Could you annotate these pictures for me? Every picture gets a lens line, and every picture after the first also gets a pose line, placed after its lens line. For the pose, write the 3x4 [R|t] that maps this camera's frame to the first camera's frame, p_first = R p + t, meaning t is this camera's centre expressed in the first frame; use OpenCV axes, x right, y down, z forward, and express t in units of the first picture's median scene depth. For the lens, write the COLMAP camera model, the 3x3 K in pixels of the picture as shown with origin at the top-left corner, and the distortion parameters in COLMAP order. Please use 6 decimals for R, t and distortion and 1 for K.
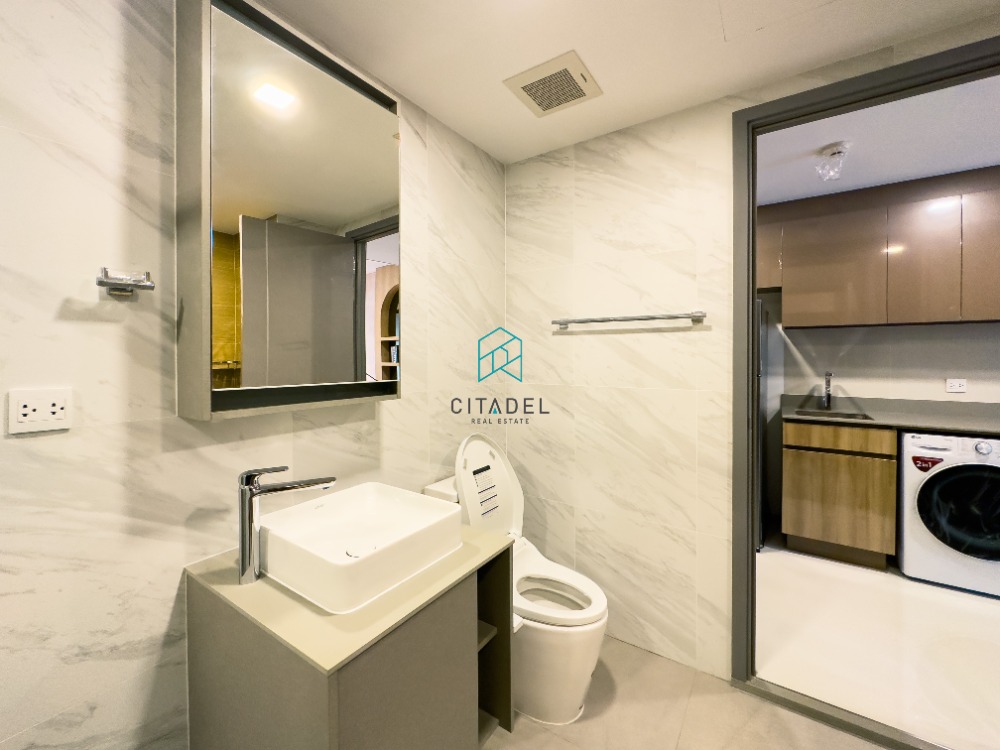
lens RADIAL K [[409.1, 0, 495.9], [0, 409.1, 357.5], [0, 0, 1]] dist [0.003148, 0.000315]
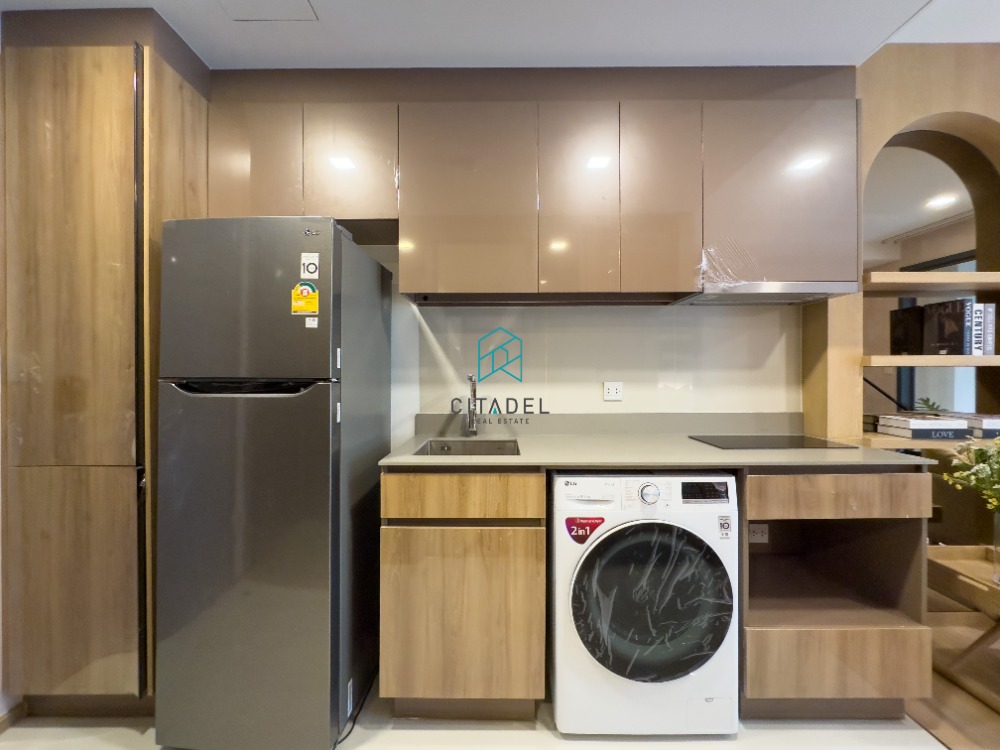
lens RADIAL K [[399.2, 0, 507.3], [0, 399.2, 371.9], [0, 0, 1]] dist [0.002396, 0.000296]
pose [[0.817062, 0.006115, 0.576518, 0.513105], [0.001791, 0.999912, -0.013144, 0.039451], [-0.576547, 0.011772, 0.816979, 0.484771]]
